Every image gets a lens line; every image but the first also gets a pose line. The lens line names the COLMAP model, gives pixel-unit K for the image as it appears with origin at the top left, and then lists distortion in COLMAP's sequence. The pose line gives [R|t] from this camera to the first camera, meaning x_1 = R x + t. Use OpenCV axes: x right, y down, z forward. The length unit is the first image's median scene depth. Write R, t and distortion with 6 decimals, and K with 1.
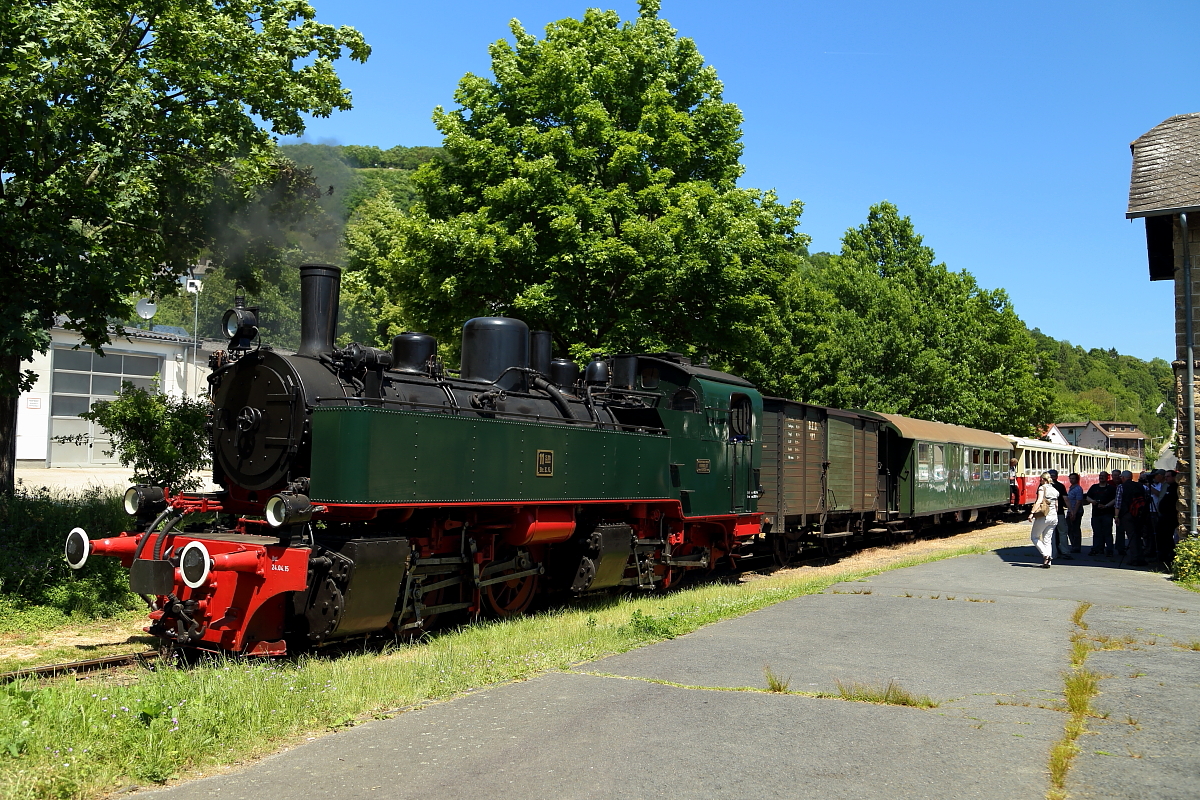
lens RADIAL K [[988.6, 0, 600.0], [0, 988.6, 400.0], [0, 0, 1]] dist [-0.084325, 0.006797]
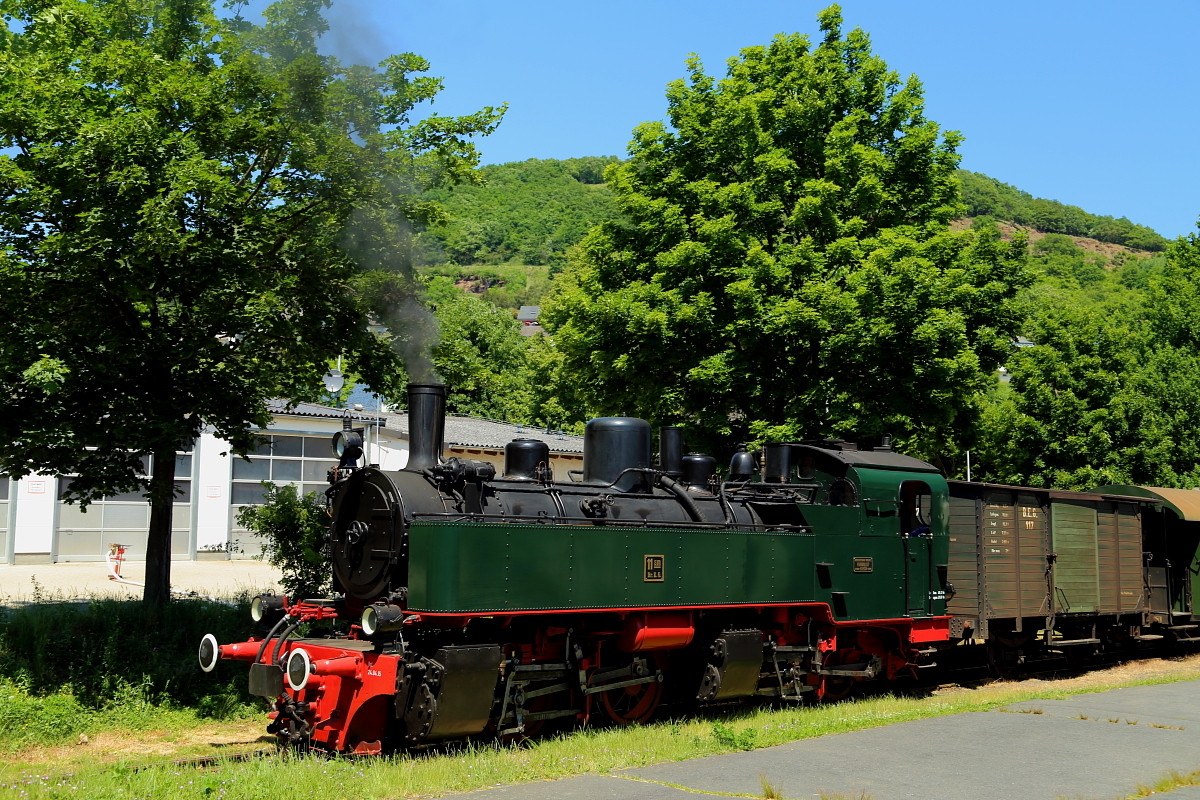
lens RADIAL K [[1232.5, 0, 600.0], [0, 1232.5, 400.0], [0, 0, 1]] dist [0.002553, 0.011634]
pose [[0.968371, -0.033343, -0.247275, 0.179535], [0.022169, 0.998609, -0.047836, -0.041187], [0.248526, 0.040841, 0.967764, -0.190065]]
